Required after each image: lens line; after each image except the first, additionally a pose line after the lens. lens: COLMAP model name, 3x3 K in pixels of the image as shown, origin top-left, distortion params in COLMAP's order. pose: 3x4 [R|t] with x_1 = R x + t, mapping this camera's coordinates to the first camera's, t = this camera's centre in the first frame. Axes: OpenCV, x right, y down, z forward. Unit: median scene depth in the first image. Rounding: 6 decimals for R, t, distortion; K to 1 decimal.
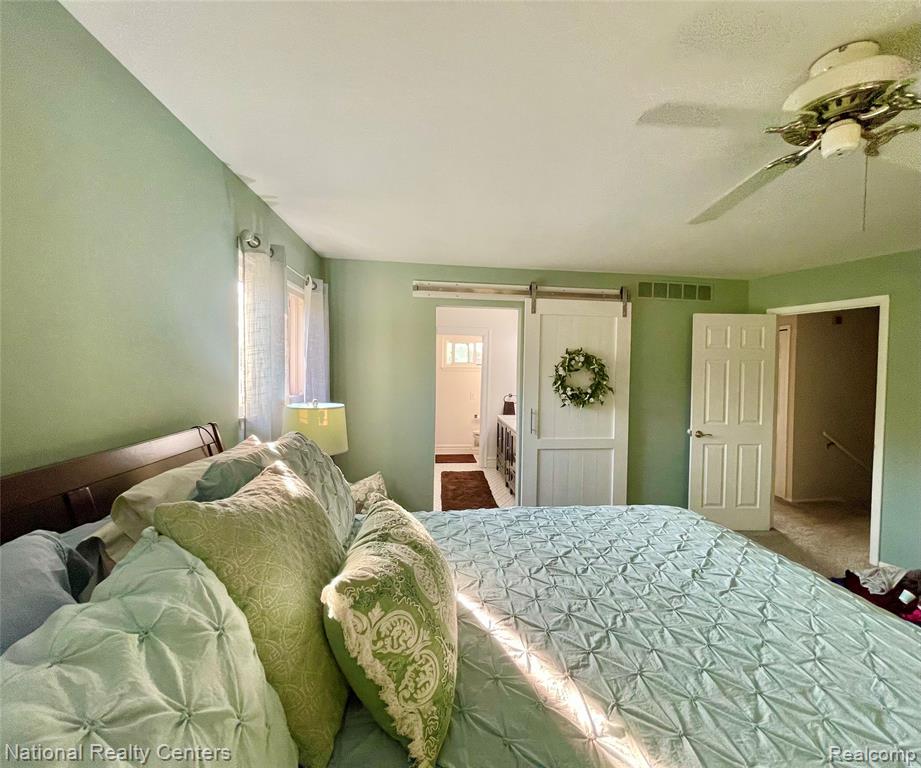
lens RADIAL K [[413.9, 0, 501.1], [0, 413.9, 382.8], [0, 0, 1]] dist [-0.000017, -0.000004]
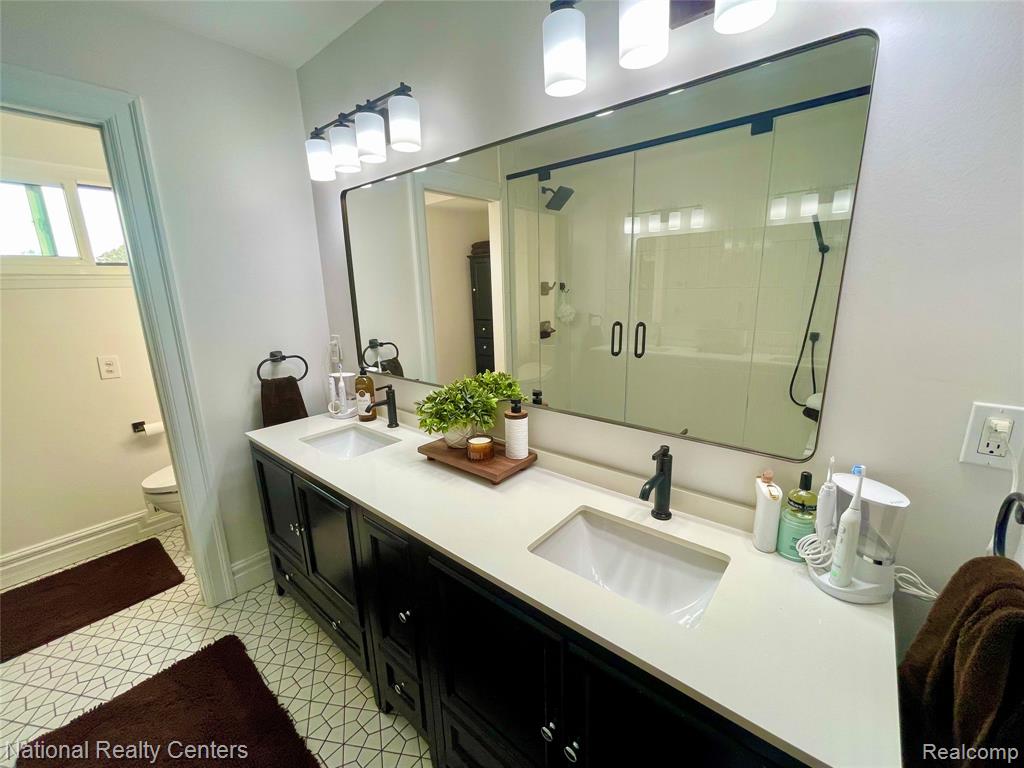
lens RADIAL K [[415.1, 0, 509.1], [0, 415.1, 385.1], [0, 0, 1]] dist [0.003158, 0.000223]
pose [[0.755596, -0.189327, 0.627081, -0.075500], [0.061546, 0.973604, 0.219789, -0.012448], [-0.652140, -0.127477, 0.747304, 1.069968]]
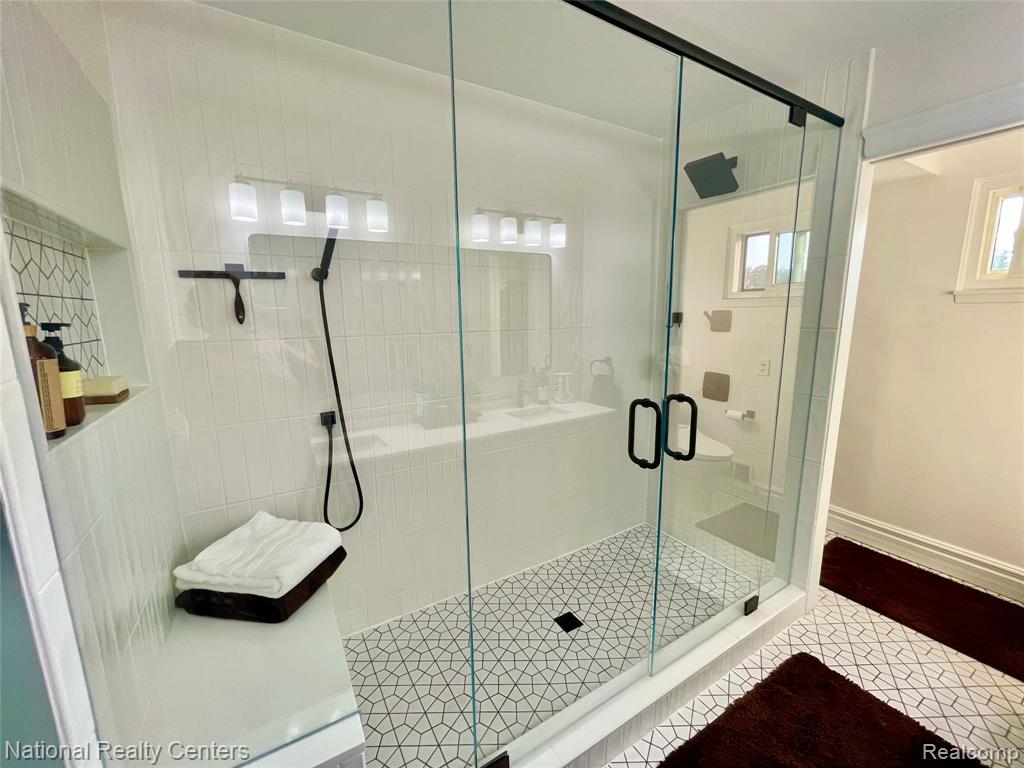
lens RADIAL K [[419.5, 0, 509.5], [0, 419.5, 379.9], [0, 0, 1]] dist [-0.000606, -0.000206]
pose [[0.375295, 0.130341, -0.917695, 0.040132], [-0.008732, 0.990517, 0.137113, -0.022789], [0.926864, -0.043445, 0.372874, 1.096693]]
